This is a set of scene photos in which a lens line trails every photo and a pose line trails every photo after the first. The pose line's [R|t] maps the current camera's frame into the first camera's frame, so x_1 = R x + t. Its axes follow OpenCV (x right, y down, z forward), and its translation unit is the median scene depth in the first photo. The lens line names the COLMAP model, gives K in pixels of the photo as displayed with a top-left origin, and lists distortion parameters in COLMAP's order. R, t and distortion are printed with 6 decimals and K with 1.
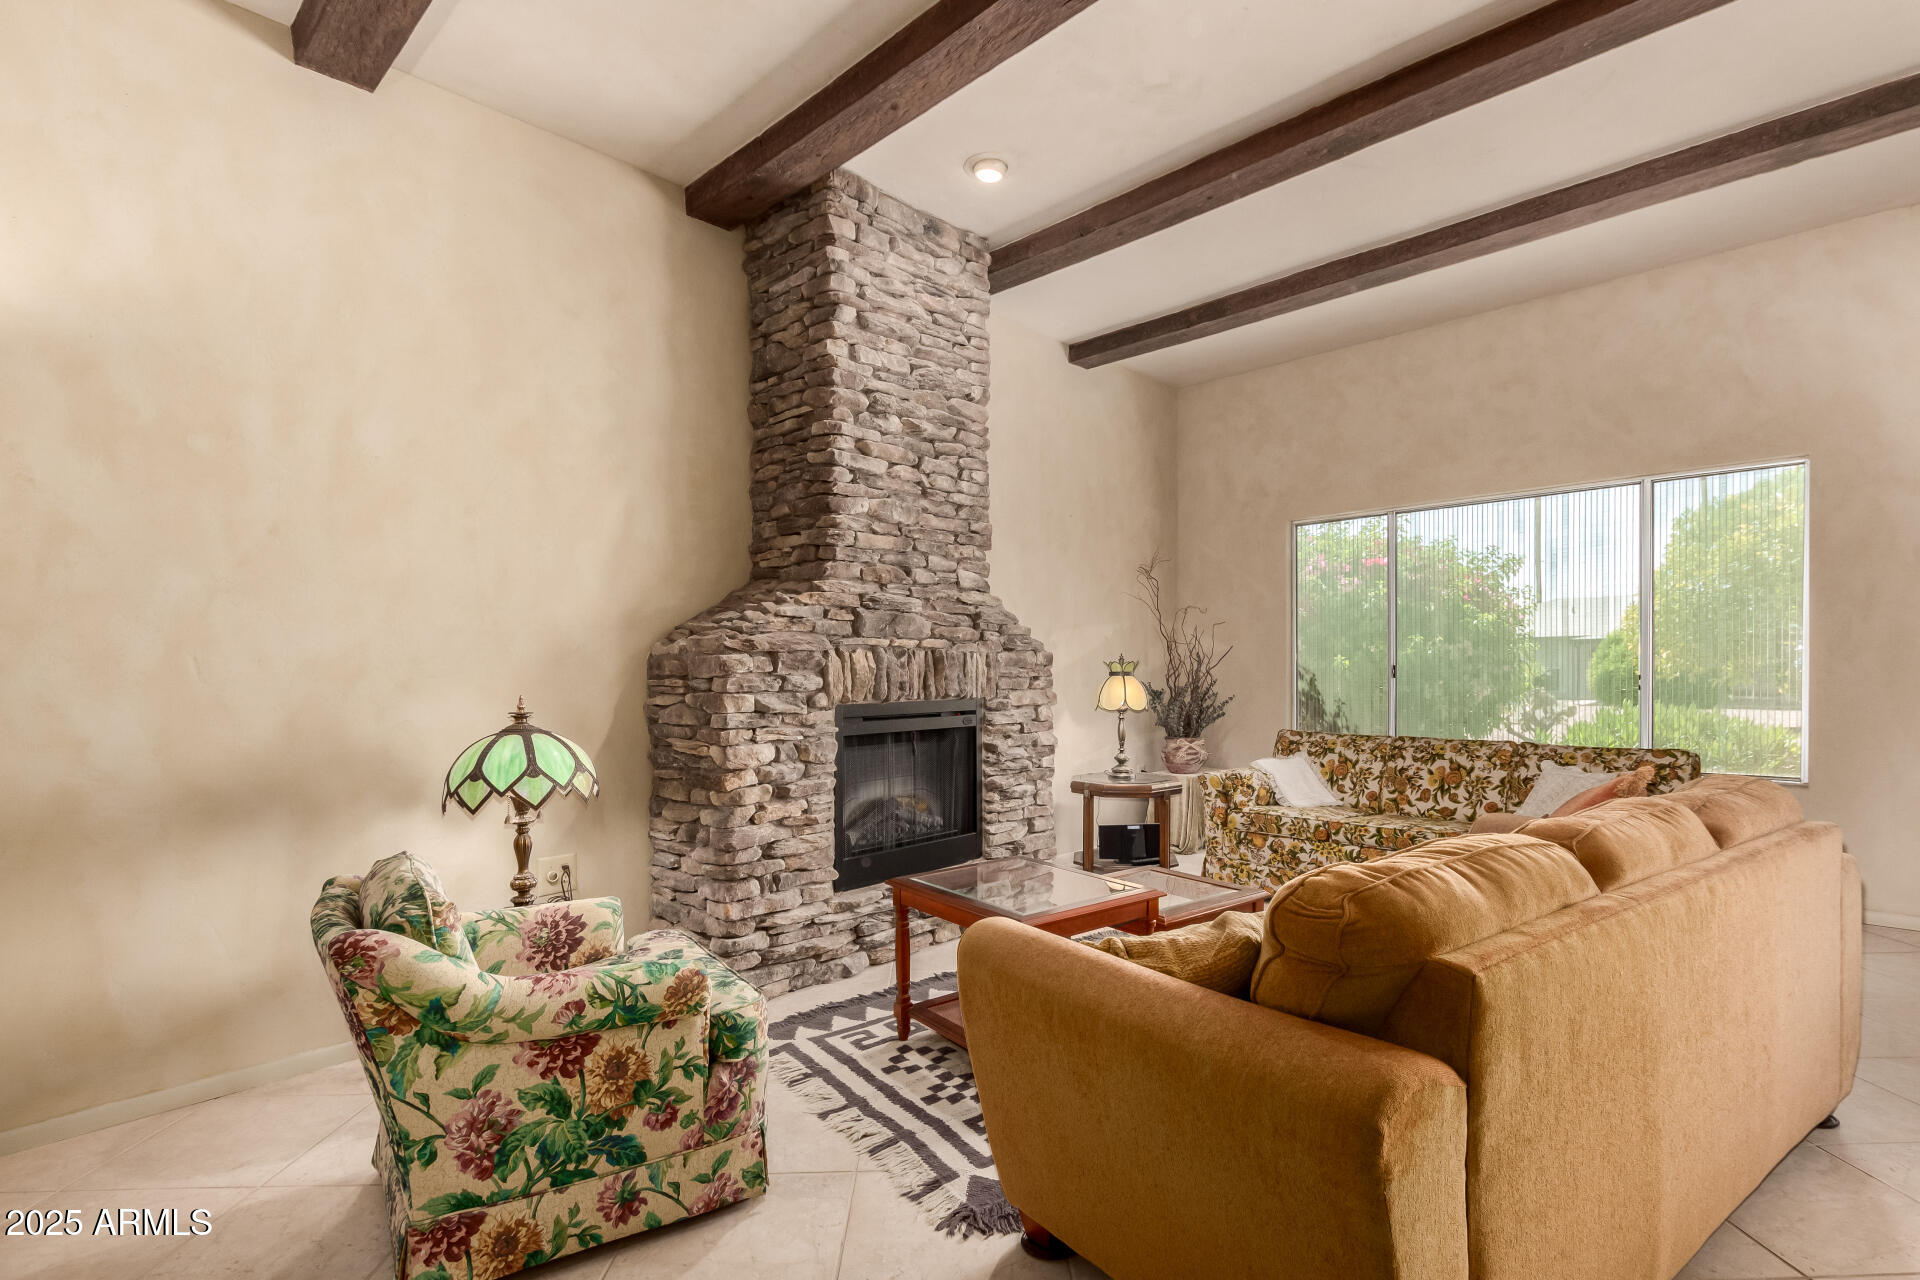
lens RADIAL K [[900.5, 0, 940.0], [0, 900.5, 627.6], [0, 0, 1]] dist [0.012519, -0.000044]
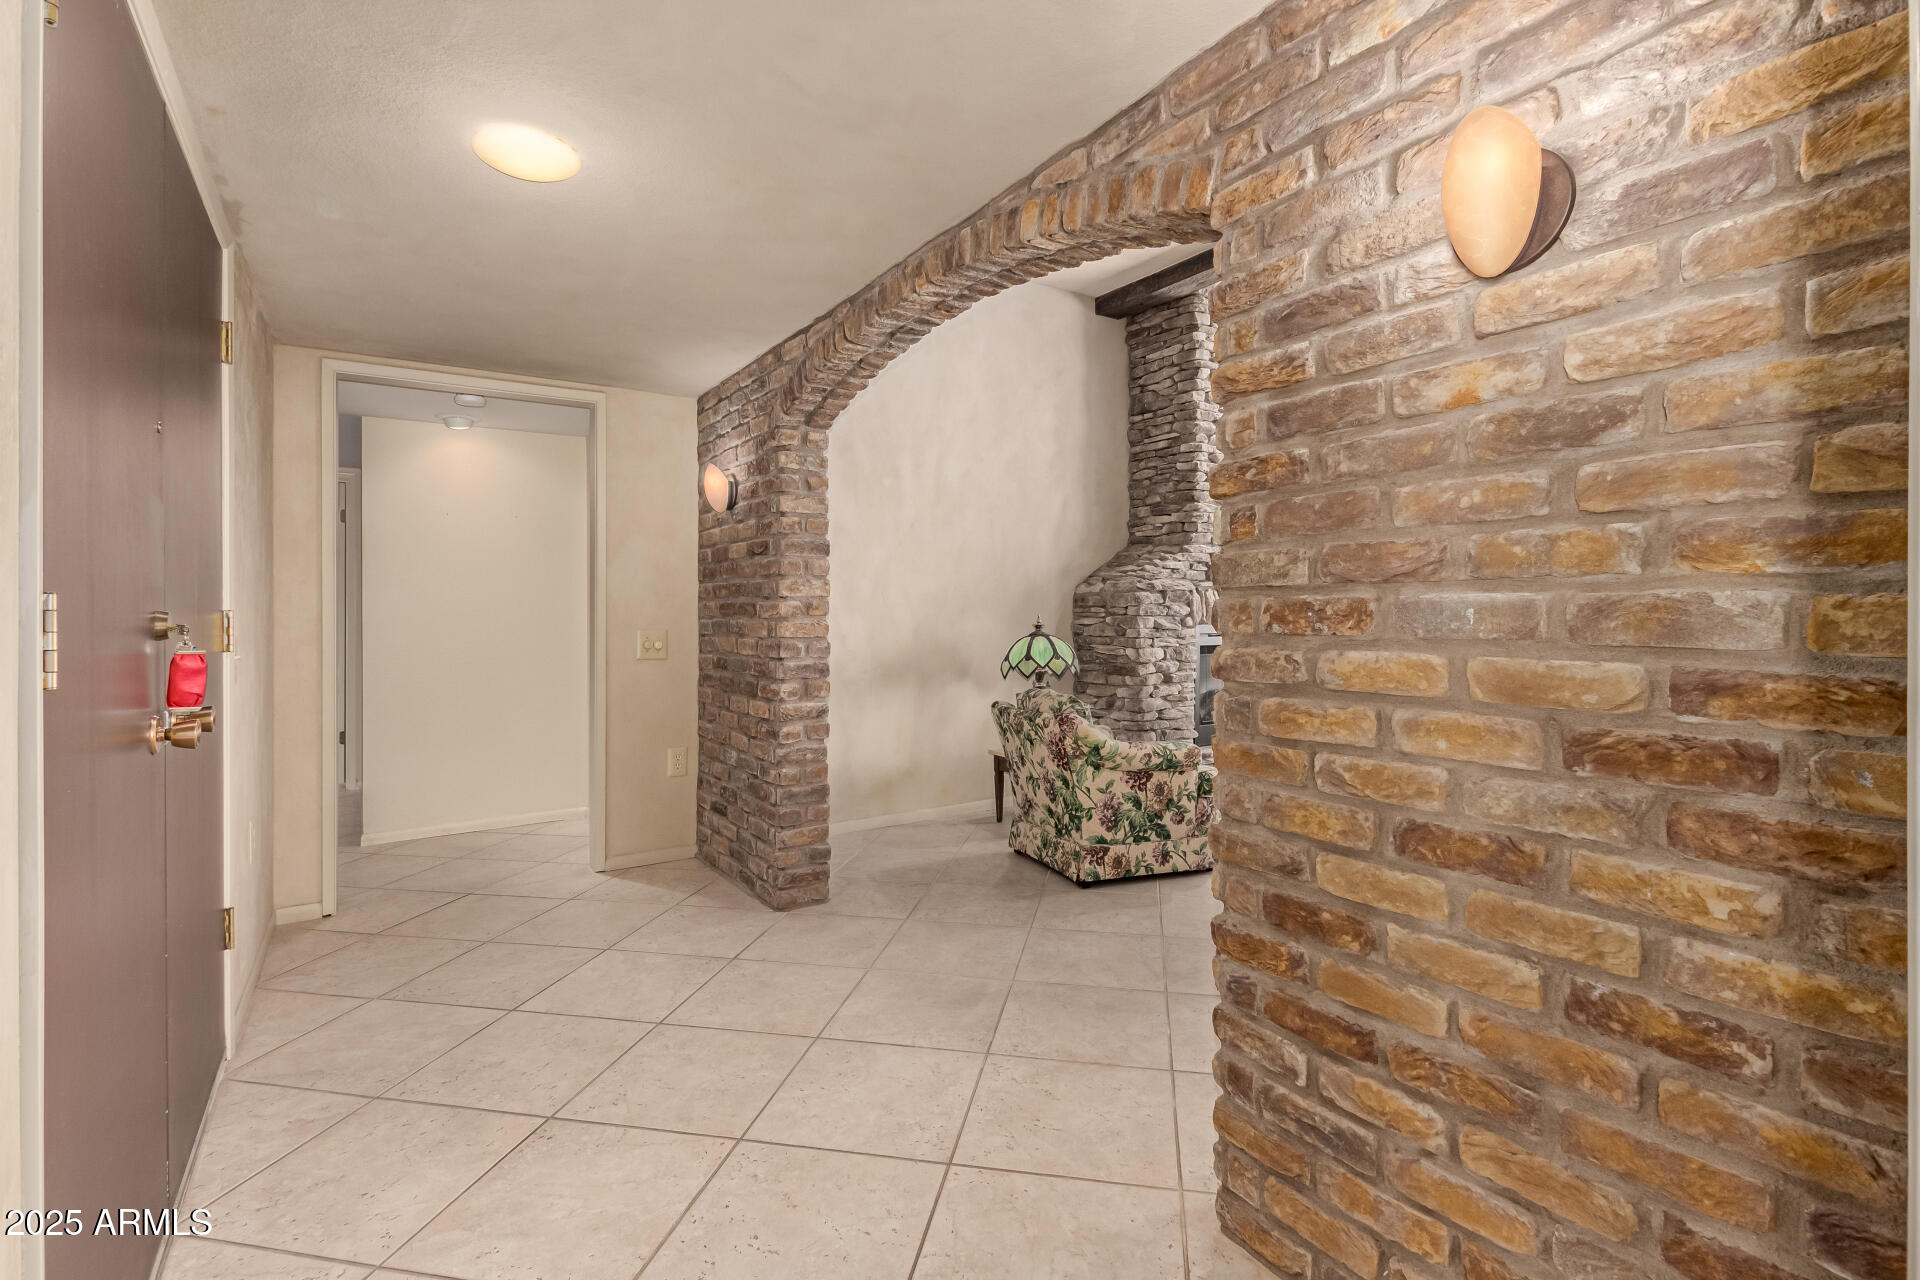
lens RADIAL K [[885.9, 0, 931.7], [0, 885.9, 586.7], [0, 0, 1]] dist [-0.000915, -0.000307]
pose [[0.977754, -0.004698, -0.209703, -0.256257], [0.007616, 0.999885, 0.013107, -0.004086], [0.209618, -0.014413, 0.977677, -0.624585]]
